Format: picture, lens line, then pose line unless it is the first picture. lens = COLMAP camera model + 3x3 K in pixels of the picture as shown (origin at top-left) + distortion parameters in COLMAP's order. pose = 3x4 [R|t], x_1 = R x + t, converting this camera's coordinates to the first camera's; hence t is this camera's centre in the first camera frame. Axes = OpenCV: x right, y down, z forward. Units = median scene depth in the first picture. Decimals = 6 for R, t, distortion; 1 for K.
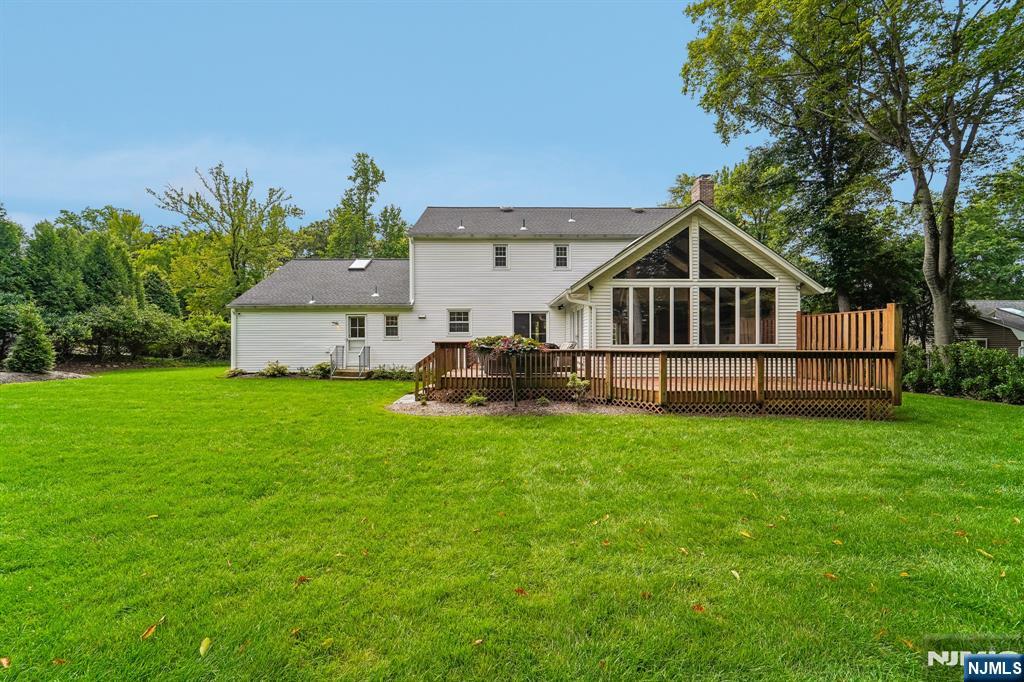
lens RADIAL K [[422.7, 0, 506.7], [0, 422.7, 343.6], [0, 0, 1]] dist [-0.011515, -0.001635]
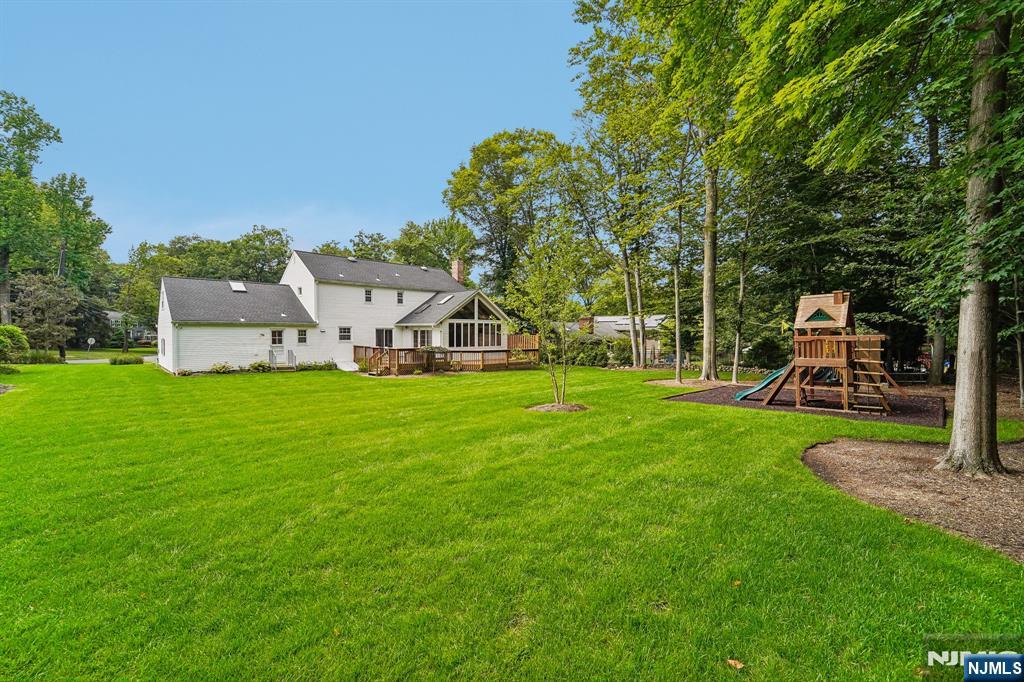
lens RADIAL K [[422.7, 0, 513.6], [0, 422.7, 337.5], [0, 0, 1]] dist [-0.011515, -0.001635]
pose [[0.724276, -0.003625, 0.689501, -0.797590], [0.000974, 0.999991, 0.004233, -0.045464], [-0.689510, -0.002394, 0.724272, -0.674322]]
